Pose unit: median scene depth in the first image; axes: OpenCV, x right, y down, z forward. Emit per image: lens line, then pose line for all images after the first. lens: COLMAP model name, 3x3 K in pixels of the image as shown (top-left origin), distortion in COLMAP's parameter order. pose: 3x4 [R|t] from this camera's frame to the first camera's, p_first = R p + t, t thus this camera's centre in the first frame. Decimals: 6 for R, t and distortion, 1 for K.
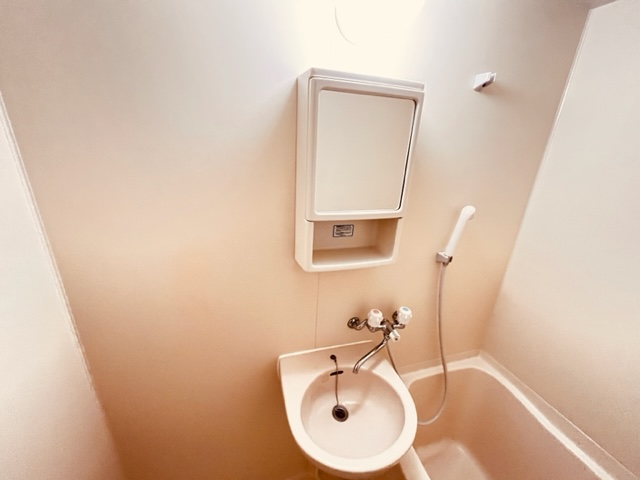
lens RADIAL K [[257.2, 0, 318.2], [0, 257.2, 238.4], [0, 0, 1]] dist [-0.014158, -0.000211]
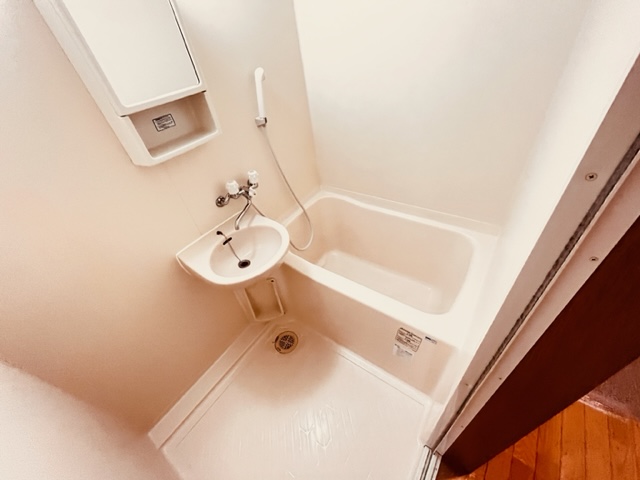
lens RADIAL K [[257.2, 0, 320.7], [0, 257.2, 242.1], [0, 0, 1]] dist [-0.014158, -0.000211]
pose [[0.778817, -0.507751, 0.368284, -0.037976], [0.352951, 0.840113, 0.411869, 0.168652], [-0.518527, -0.190784, 0.833505, -0.303622]]
